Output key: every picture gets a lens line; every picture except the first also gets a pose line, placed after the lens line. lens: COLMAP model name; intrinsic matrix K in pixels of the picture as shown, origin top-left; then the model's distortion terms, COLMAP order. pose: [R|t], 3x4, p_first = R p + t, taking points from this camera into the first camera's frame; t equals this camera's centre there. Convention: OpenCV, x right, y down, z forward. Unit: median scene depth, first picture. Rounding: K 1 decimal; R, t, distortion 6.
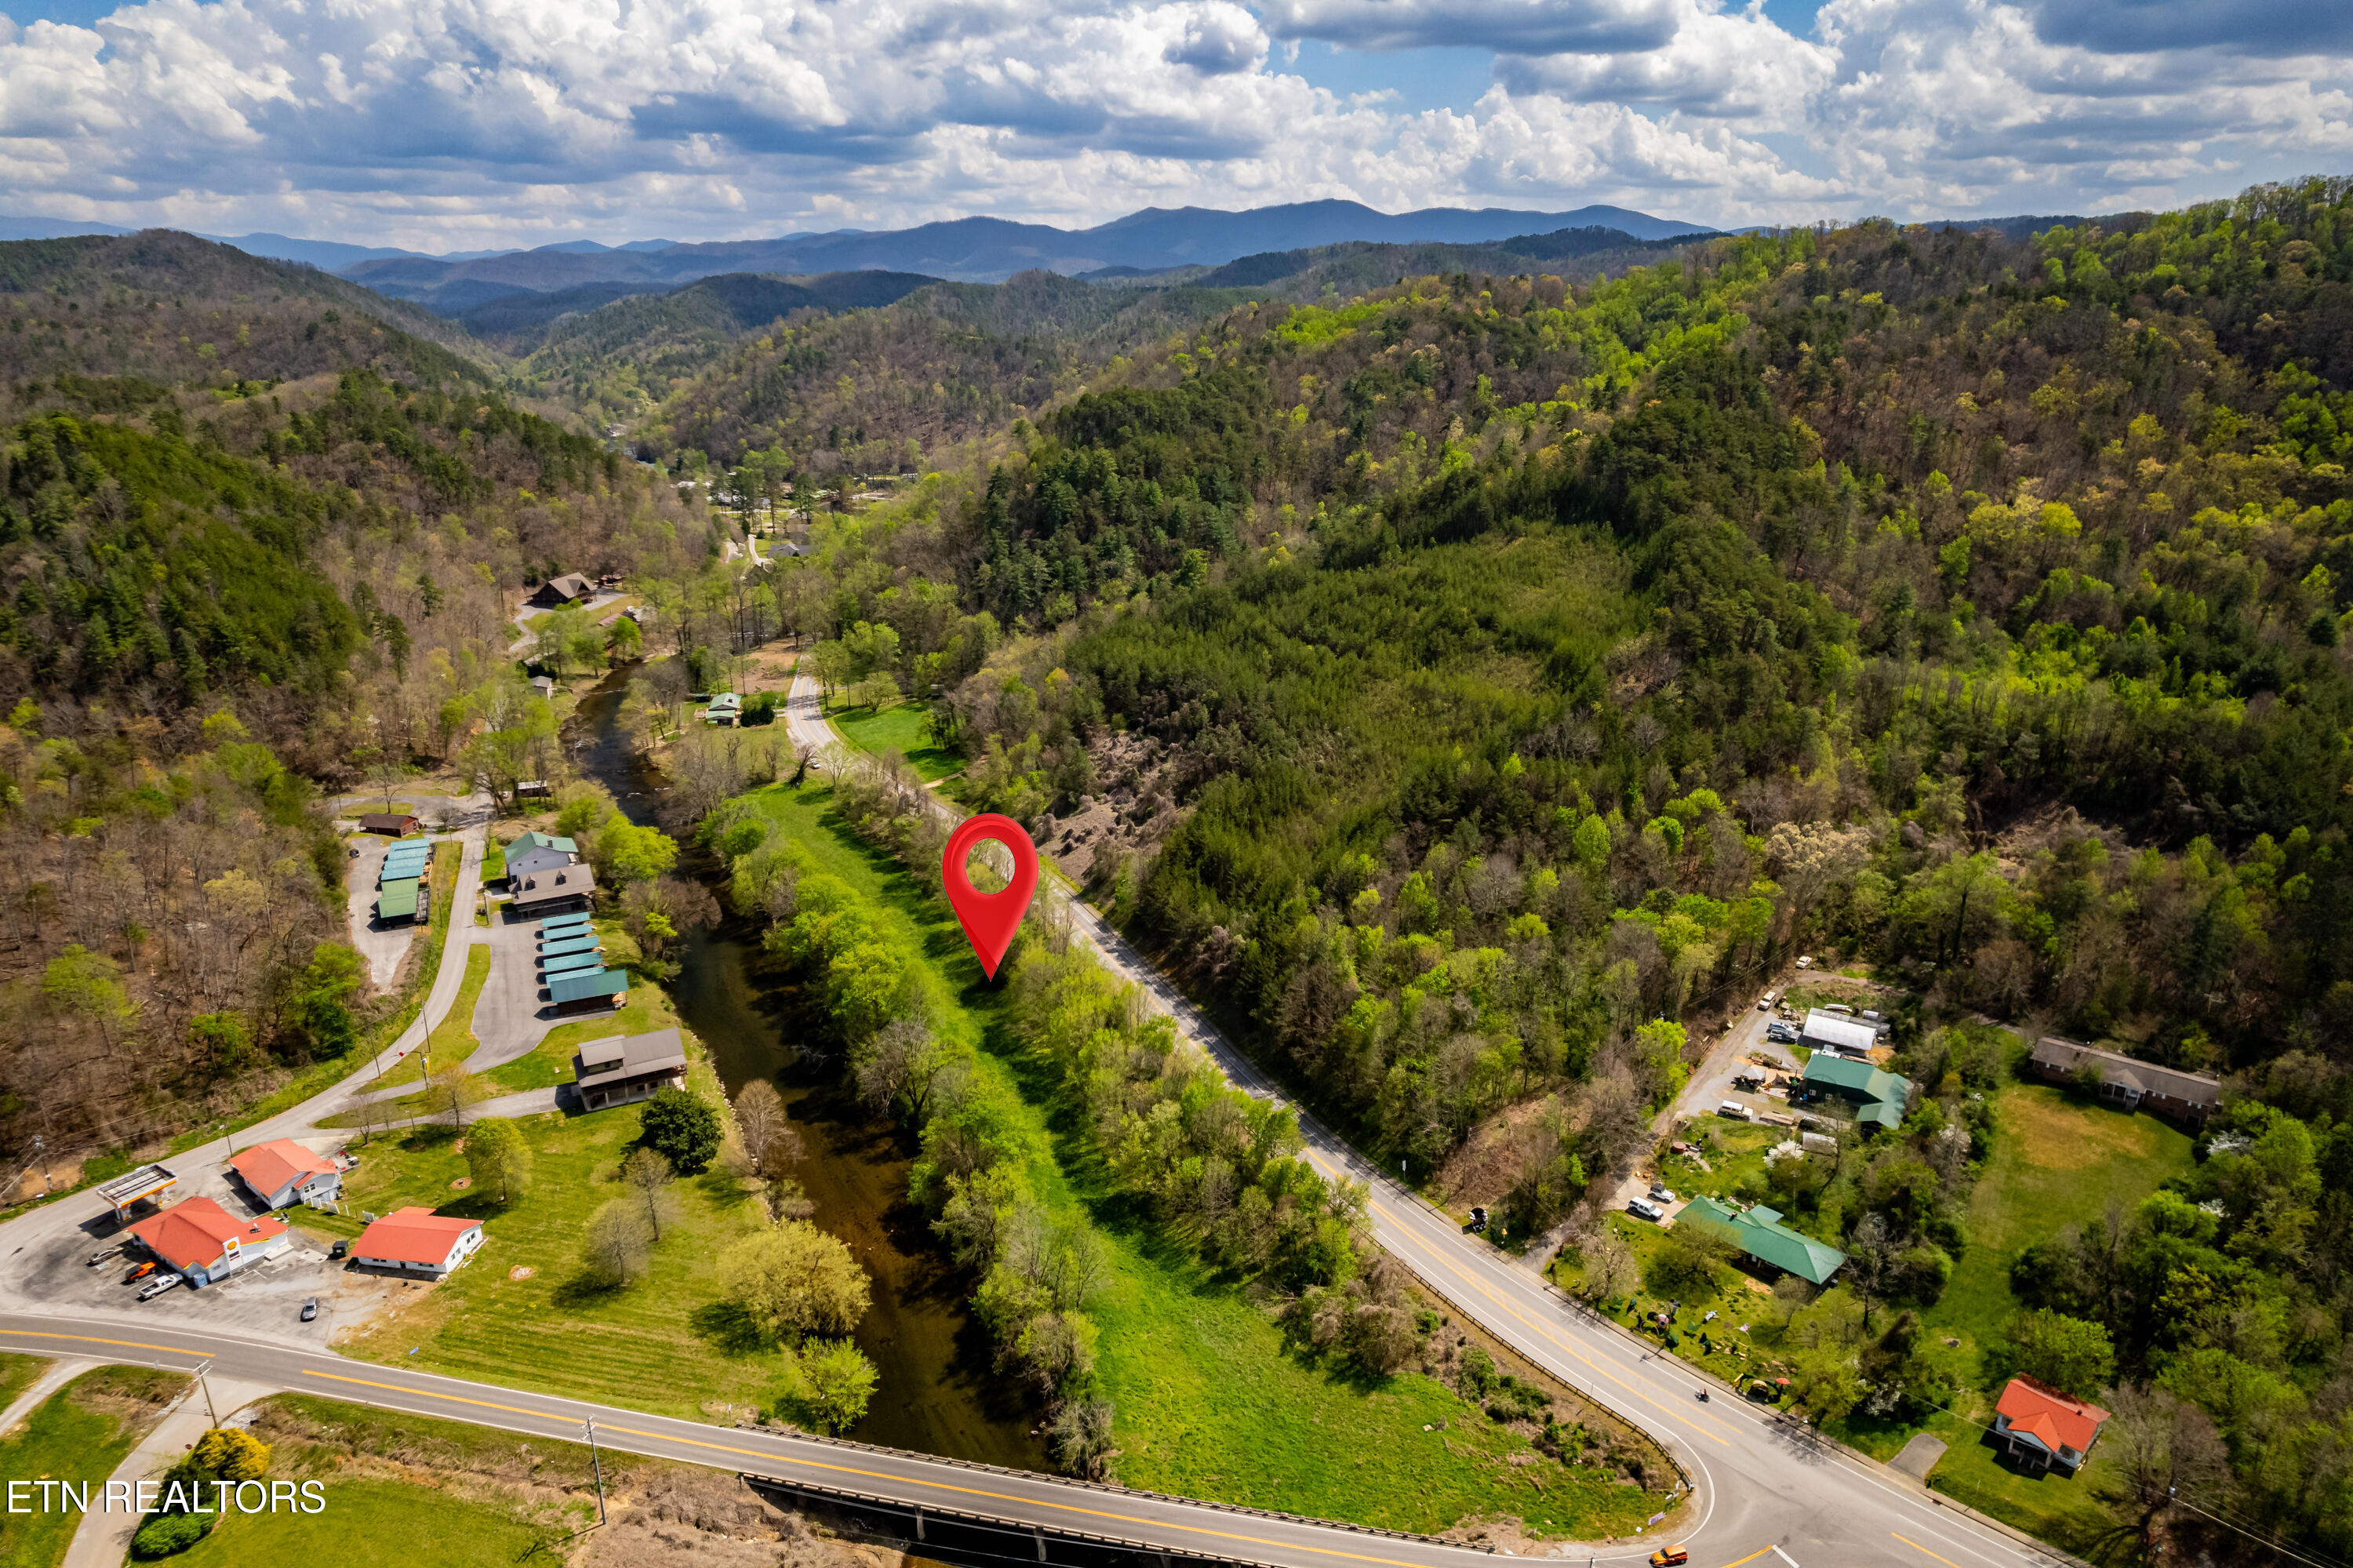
lens RADIAL K [[1508.8, 0, 1176.5], [0, 1508.8, 784.0], [0, 0, 1]] dist [-0.083253, 0.074629]
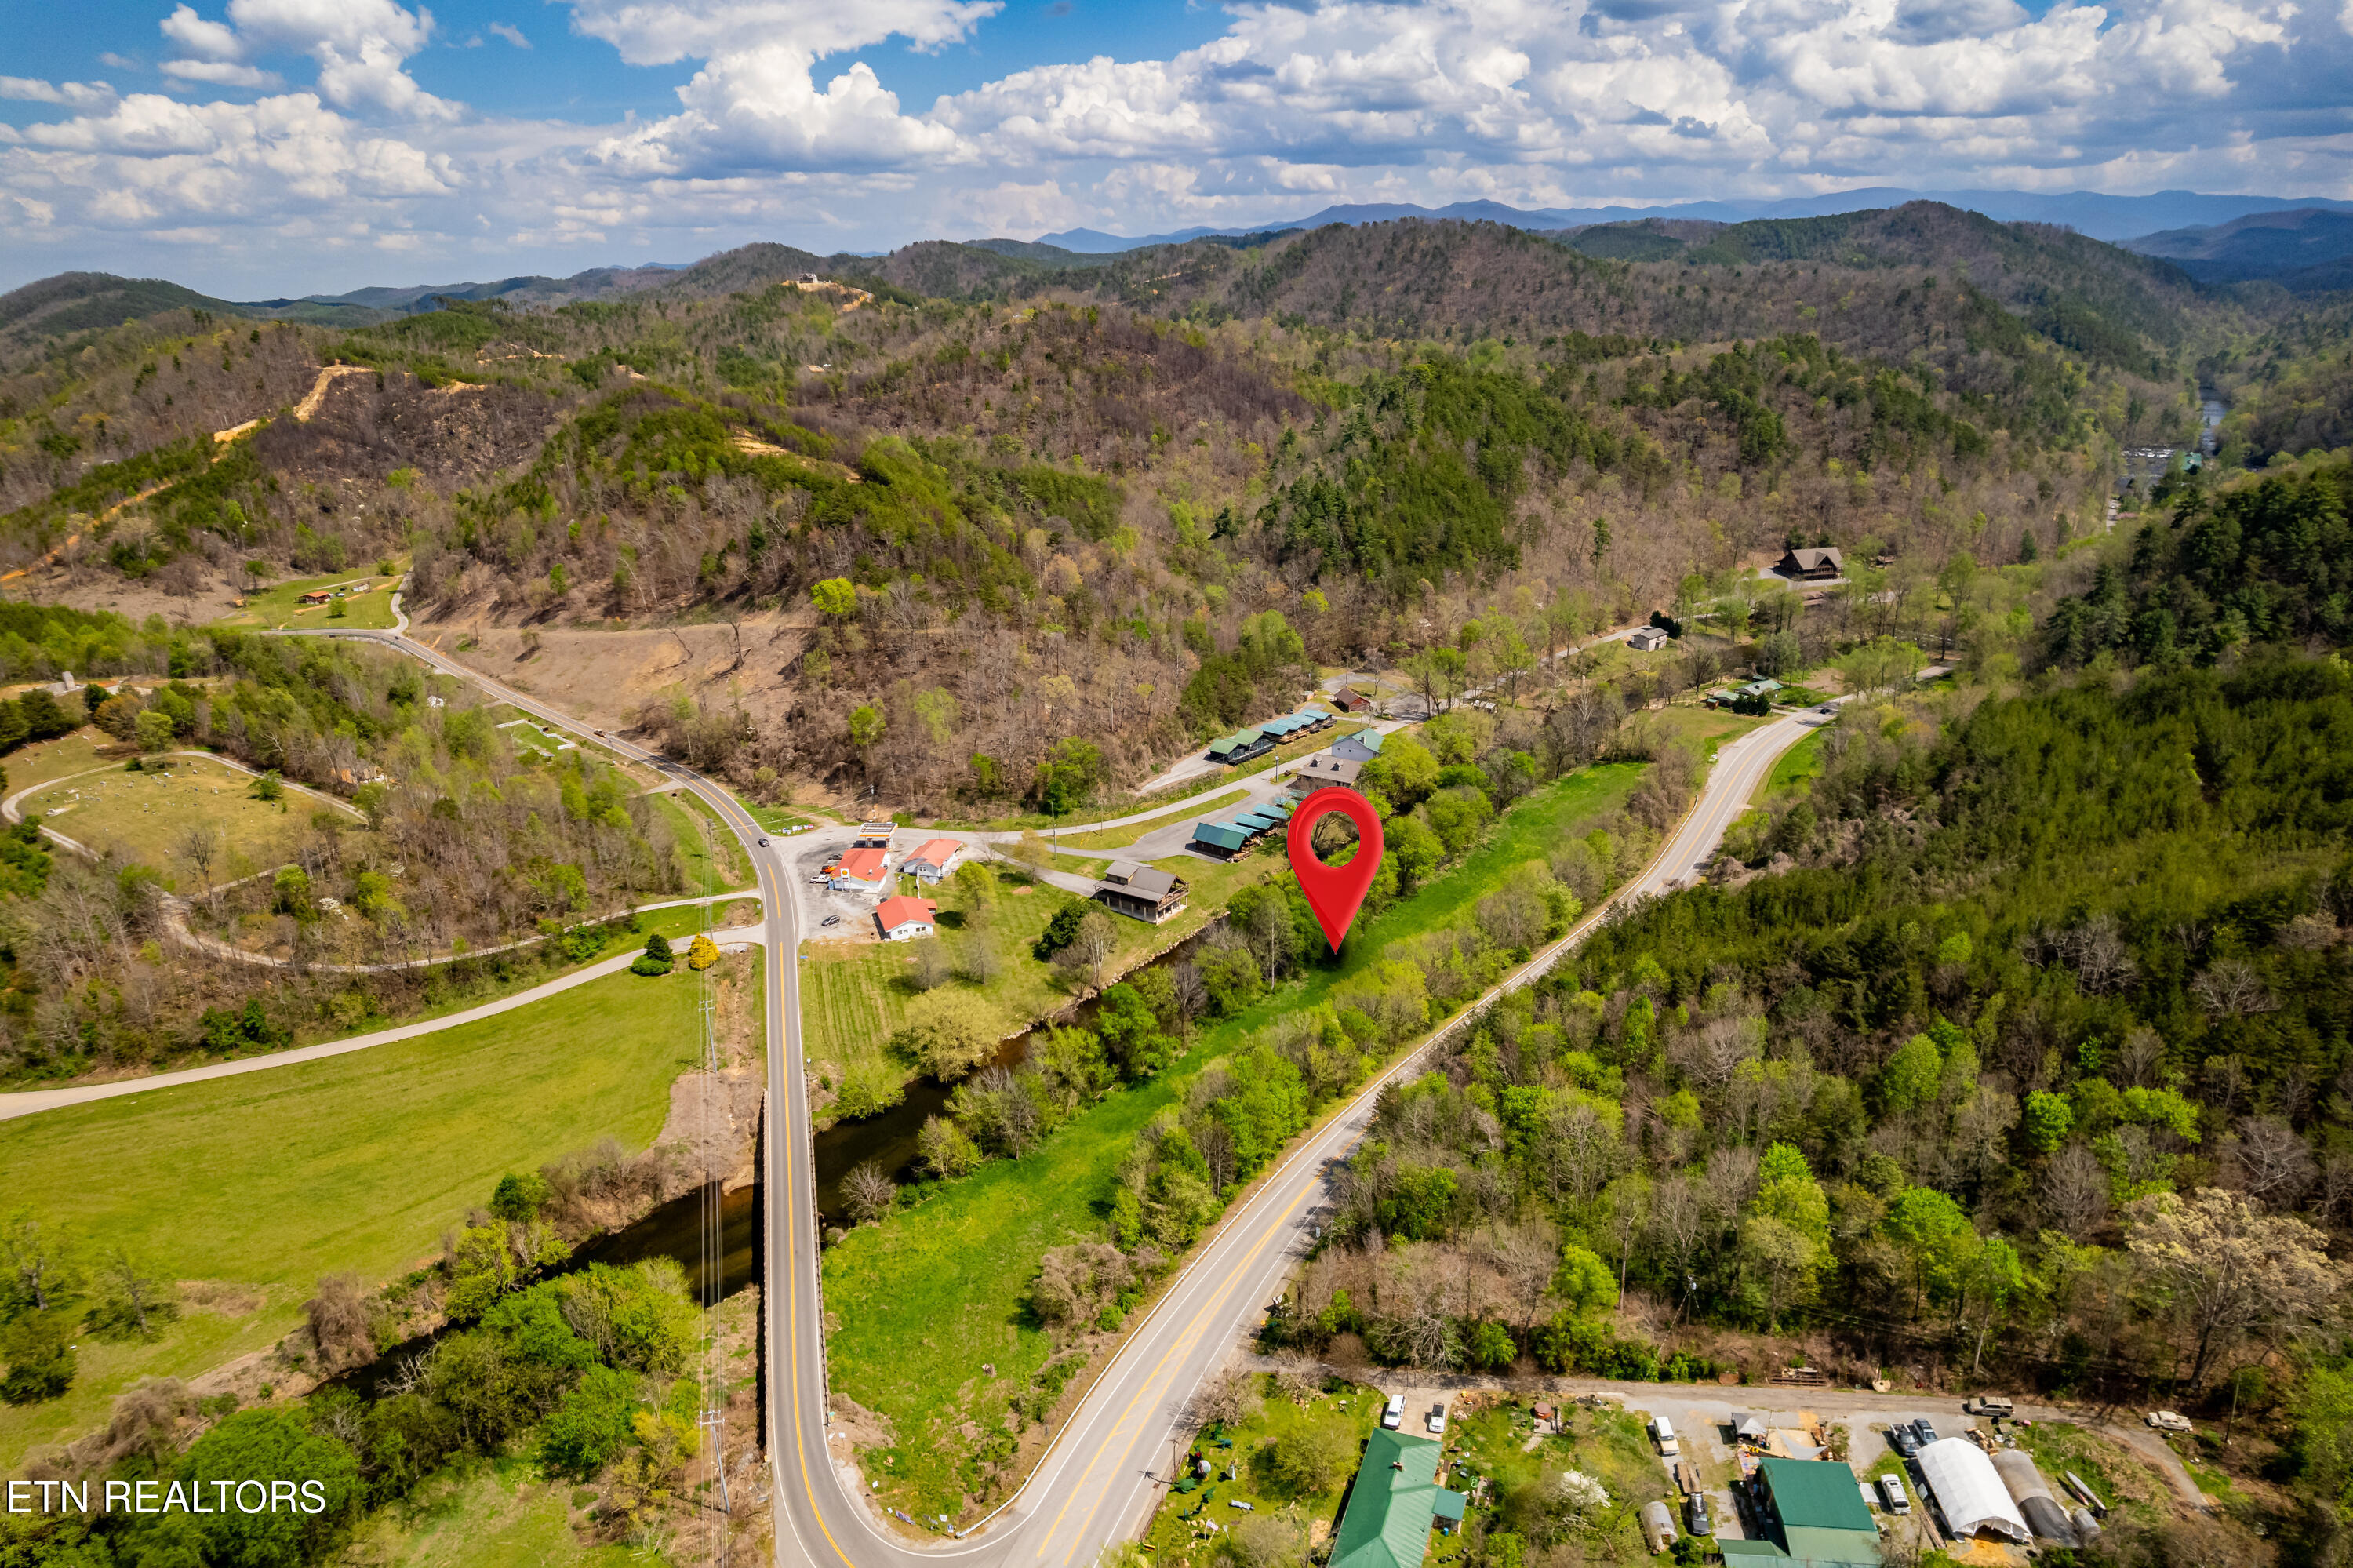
lens RADIAL K [[1508.8, 0, 1176.5], [0, 1508.8, 784.0], [0, 0, 1]] dist [-0.083253, 0.074629]
pose [[0.457792, 0.277696, -0.844578, 0.826873], [-0.257771, 0.950621, 0.172842, -0.147696], [0.850871, 0.138582, 0.506768, 0.423620]]
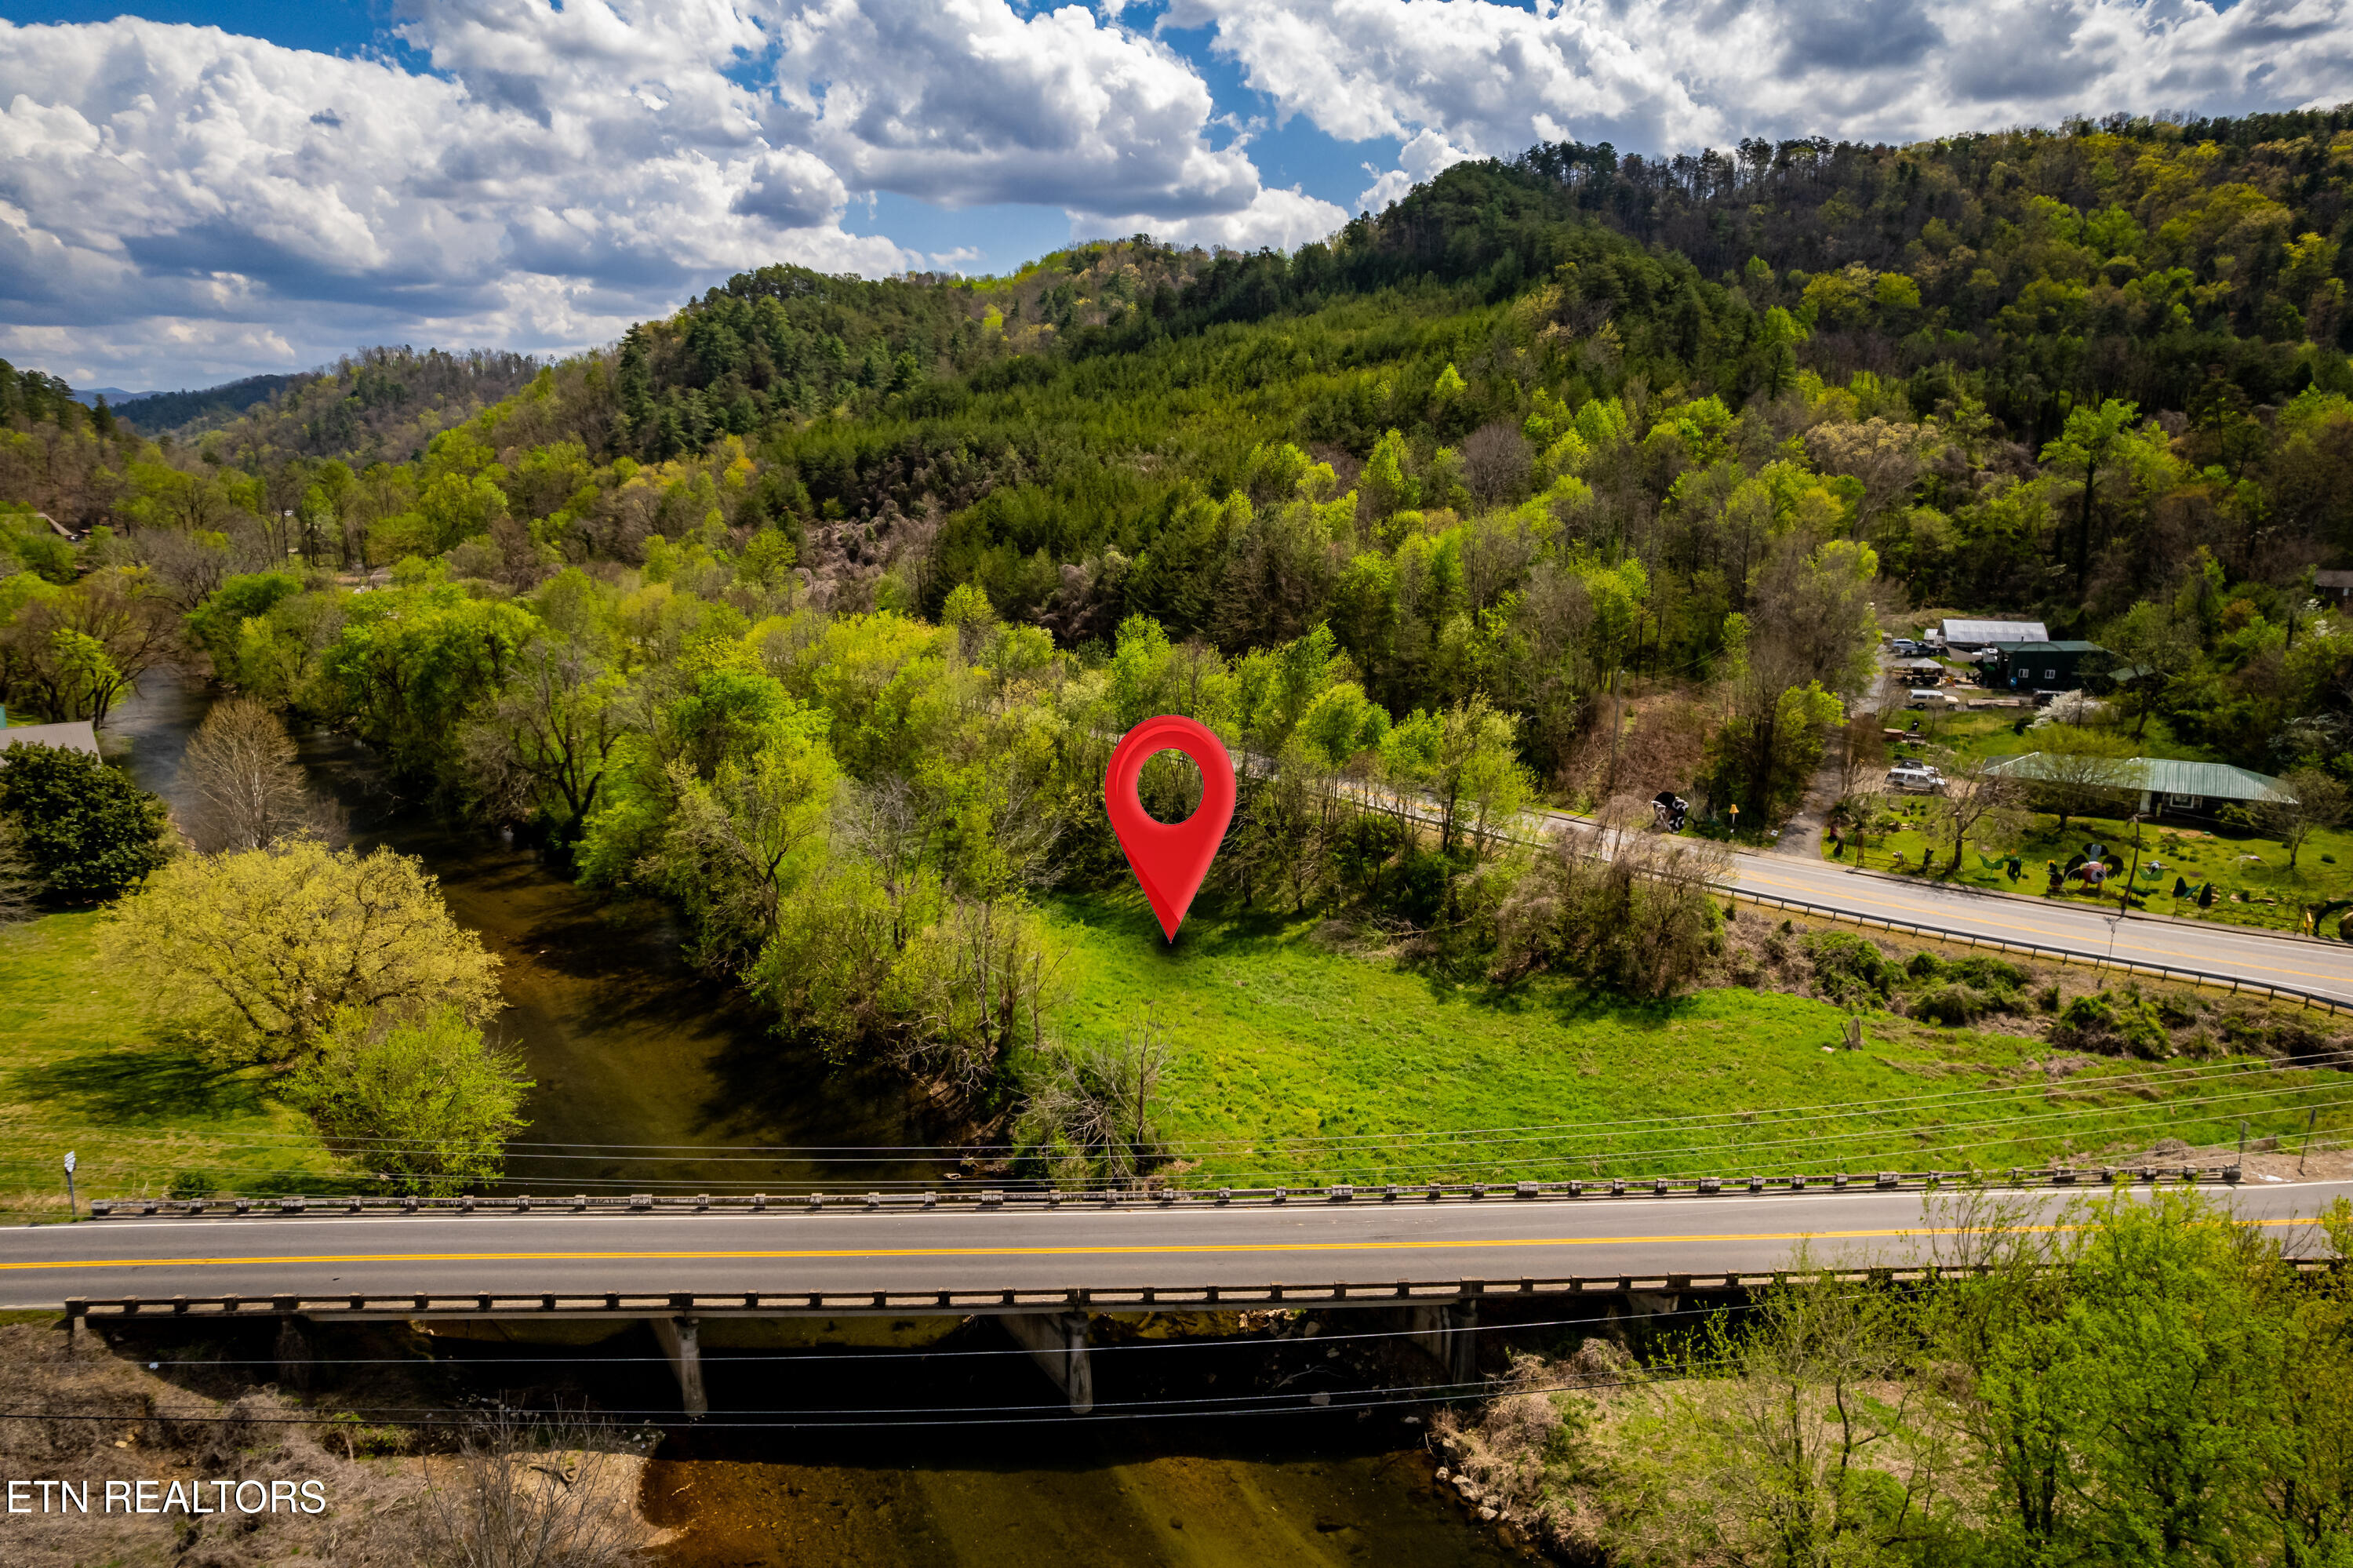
lens RADIAL K [[1508.8, 0, 1176.5], [0, 1508.8, 784.0], [0, 0, 1]] dist [-0.083253, 0.074629]
pose [[0.968820, -0.048471, 0.242978, -0.107579], [0.073408, 0.992801, -0.094646, 0.310005], [-0.236641, 0.109531, 0.965403, 0.487631]]
